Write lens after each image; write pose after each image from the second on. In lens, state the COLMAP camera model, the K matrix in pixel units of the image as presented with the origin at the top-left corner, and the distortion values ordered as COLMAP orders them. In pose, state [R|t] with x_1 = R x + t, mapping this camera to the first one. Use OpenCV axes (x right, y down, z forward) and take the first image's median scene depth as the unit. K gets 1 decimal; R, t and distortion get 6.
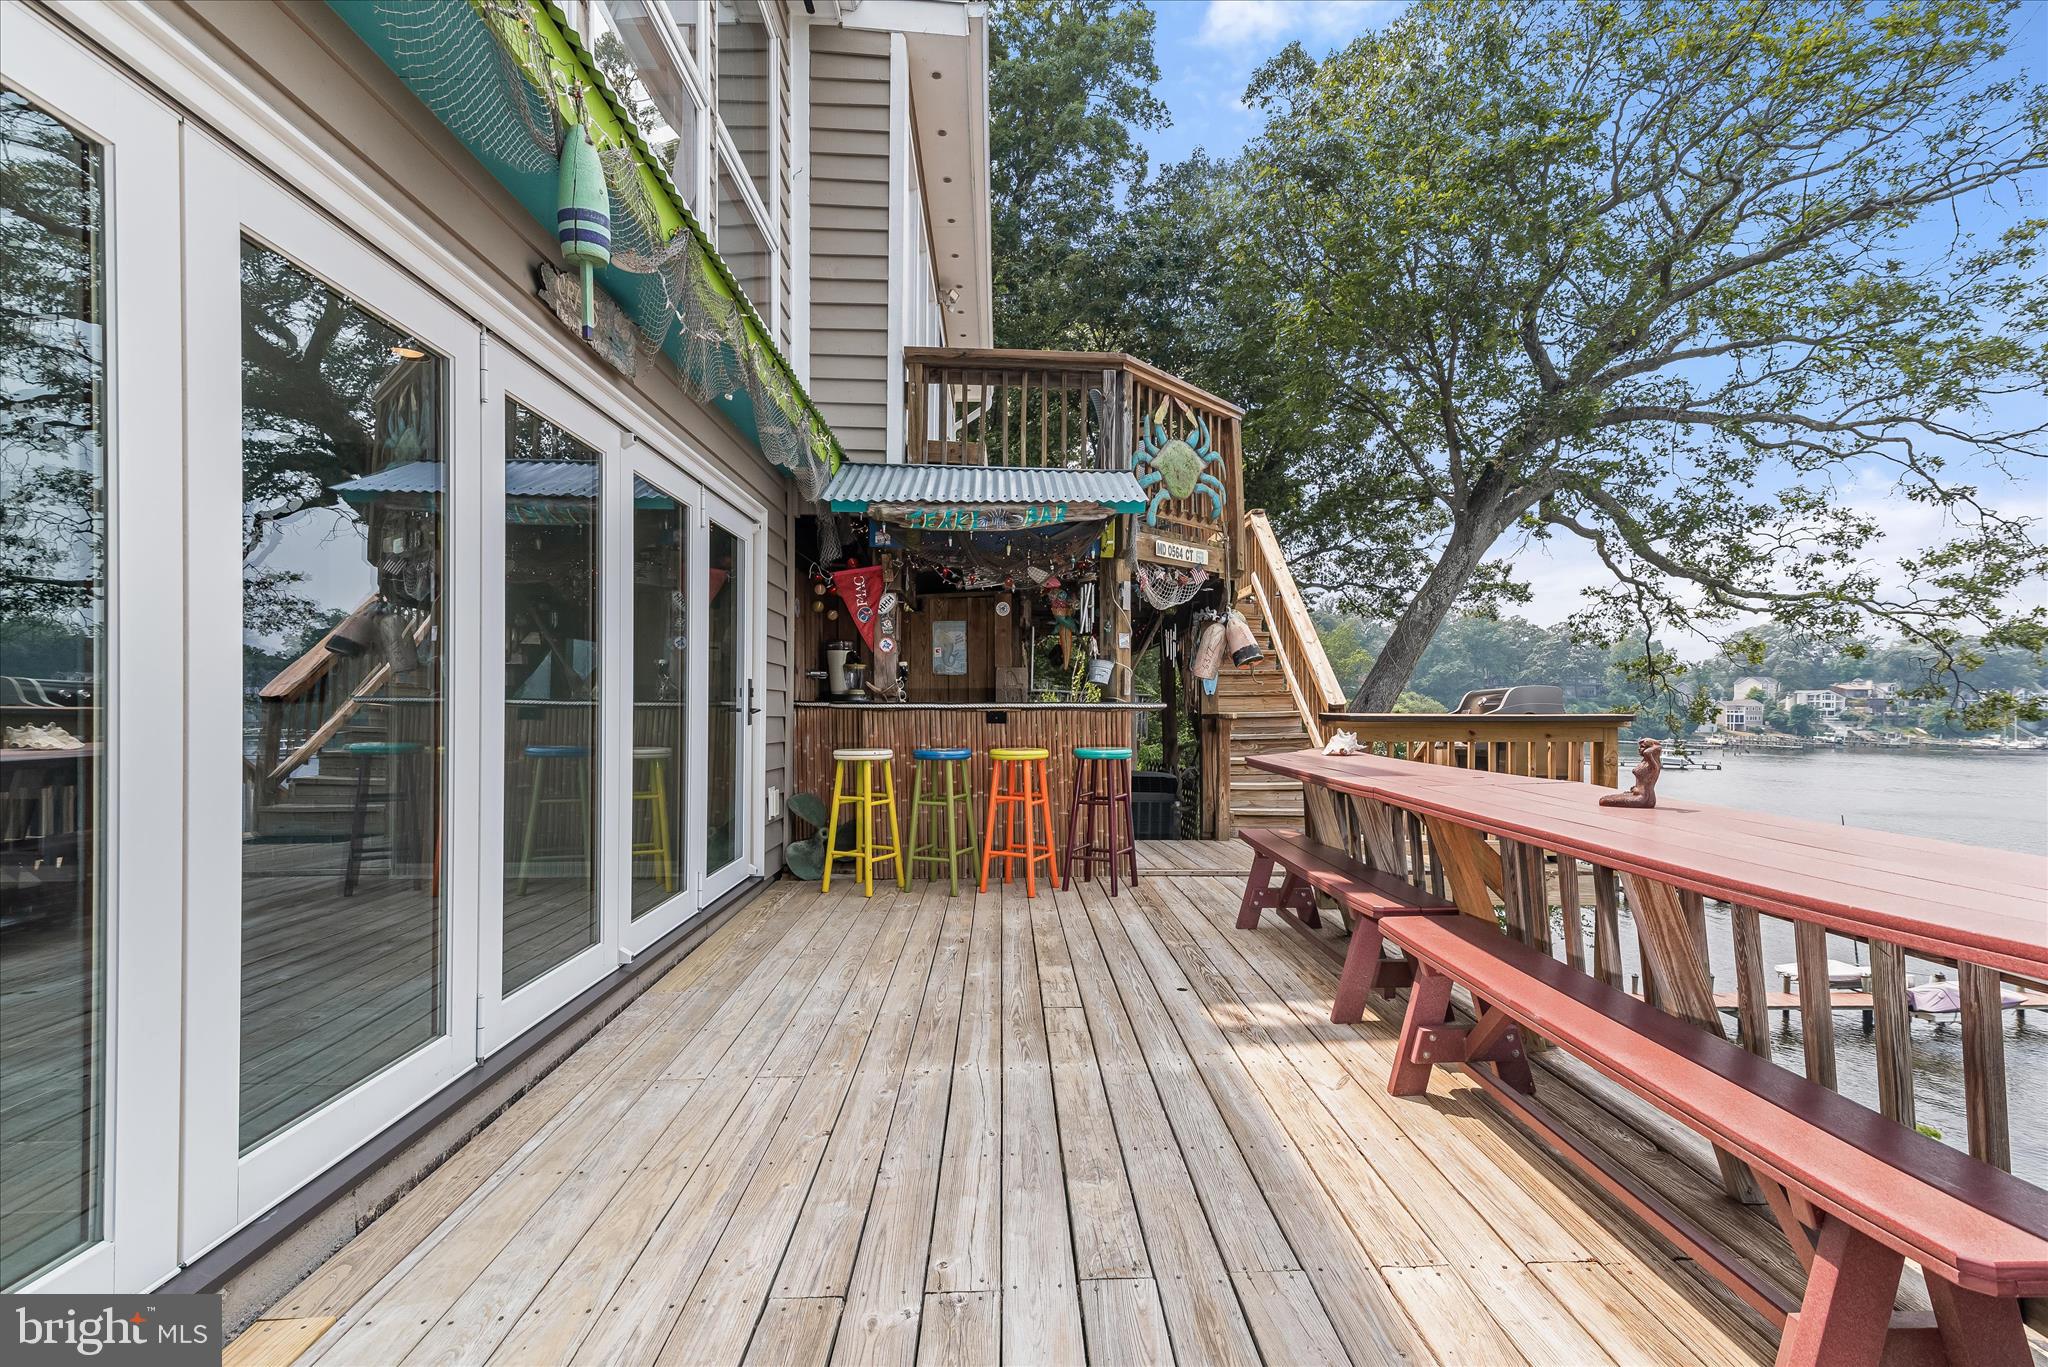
lens RADIAL K [[913.2, 0, 1031.8], [0, 913.2, 711.0], [0, 0, 1]] dist [0.021530, -0.001308]
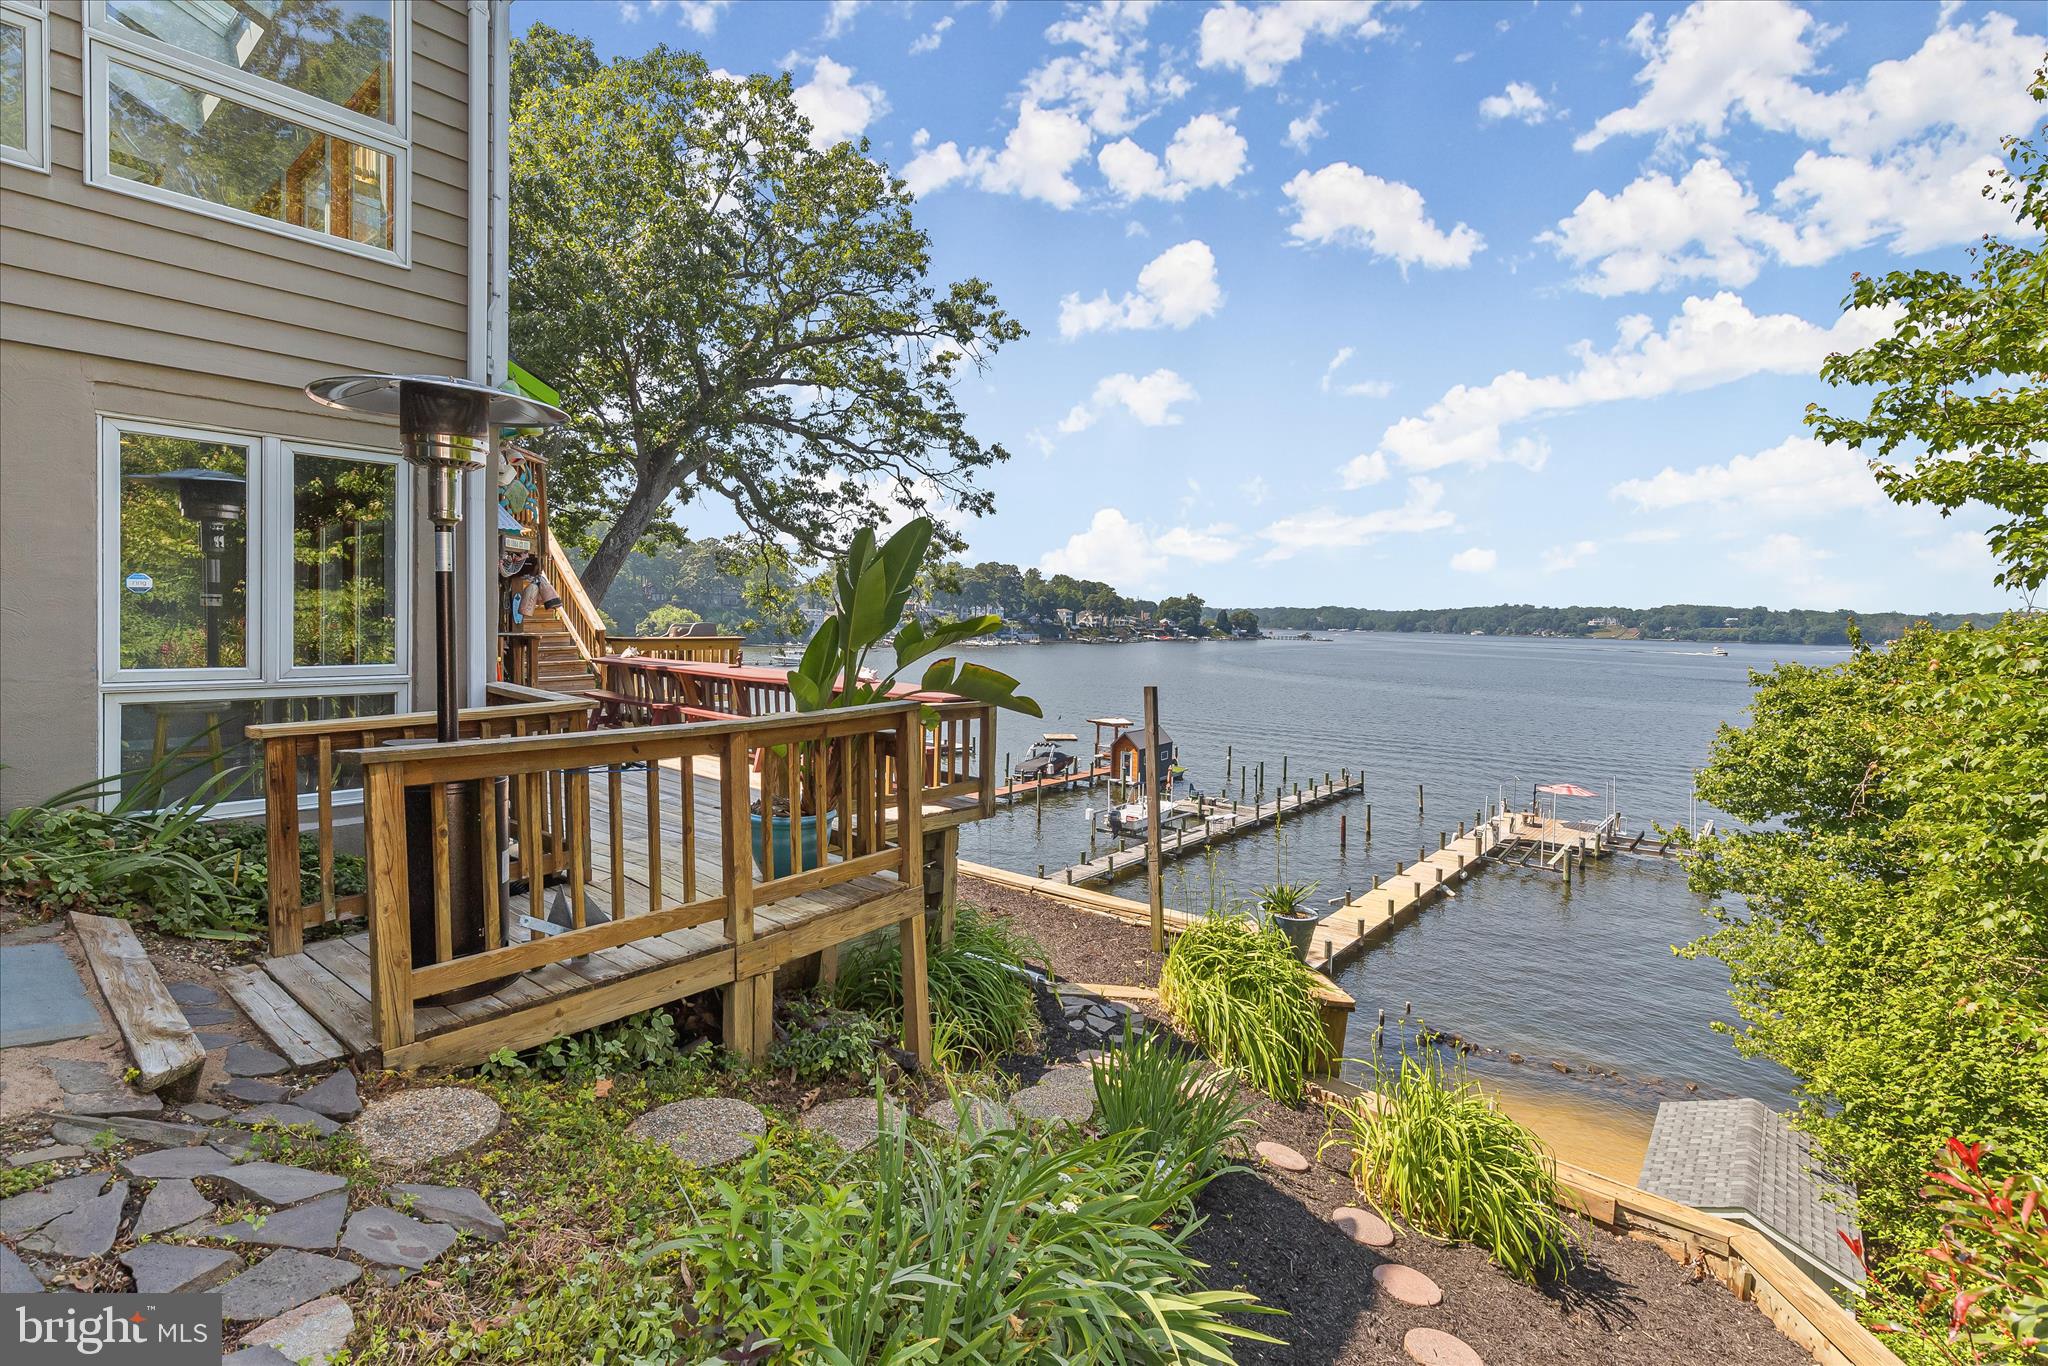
lens RADIAL K [[924.3, 0, 1013.2], [0, 924.3, 654.3], [0, 0, 1]] dist [0.006898, -0.002656]
pose [[0.667536, -0.015787, 0.744410, -0.630608], [-0.013100, 0.999371, 0.032941, -0.040986], [-0.744462, -0.031741, 0.666910, -1.053125]]
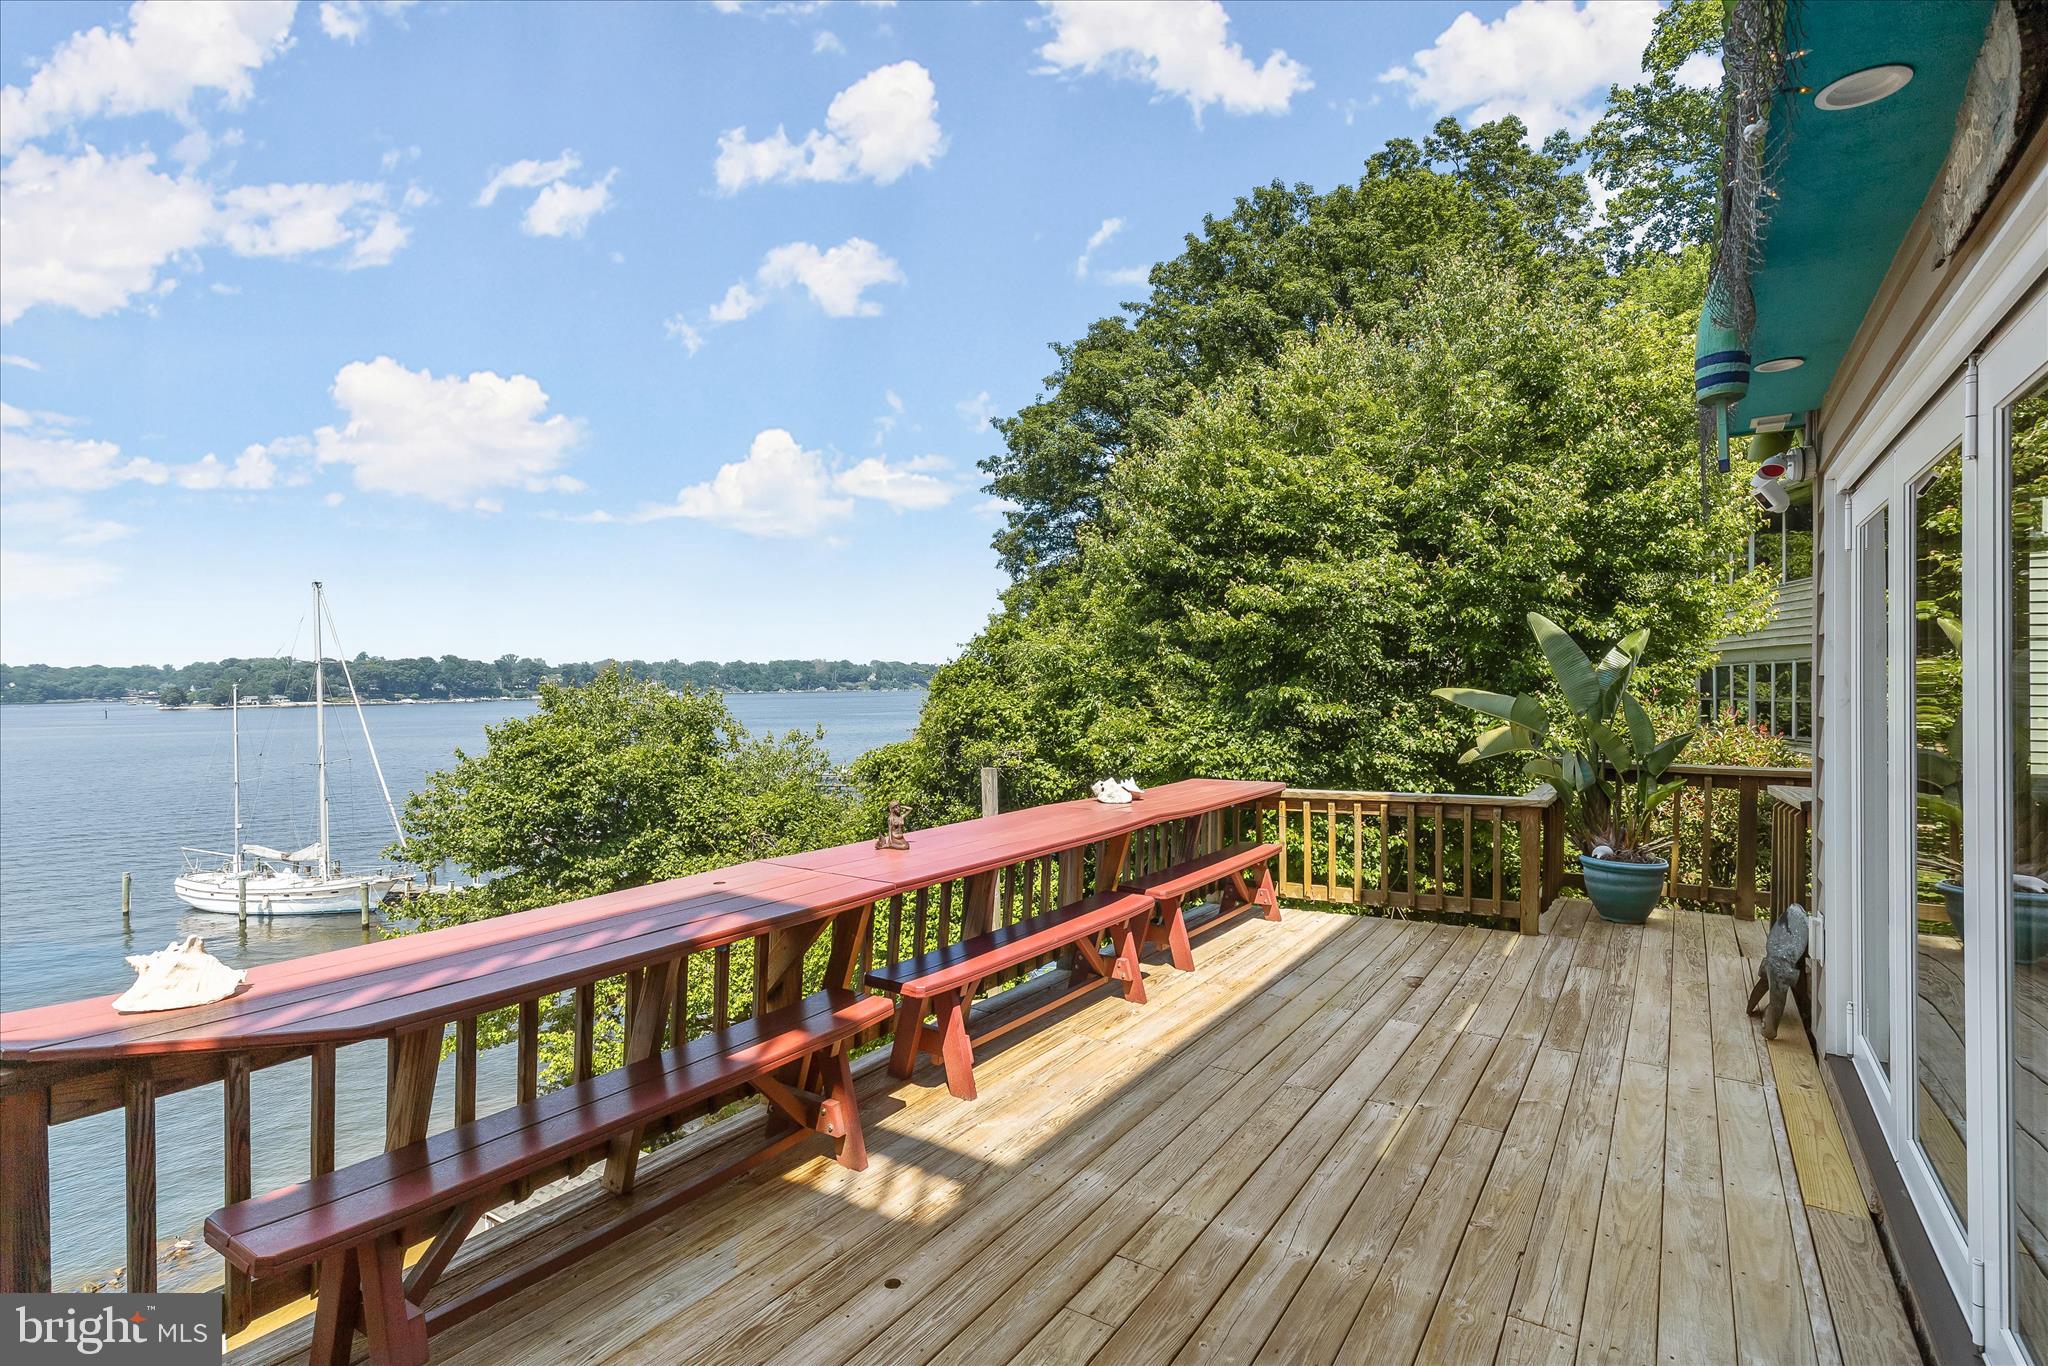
lens RADIAL K [[1012.7, 0, 1035.9], [0, 1012.7, 680.4], [0, 0, 1]] dist [-0.004439, 0.000846]
pose [[-0.824967, 0.009919, 0.565094, -0.191832], [0.017234, 0.999823, 0.007610, -0.070972], [-0.564919, 0.016017, -0.824991, 0.910029]]
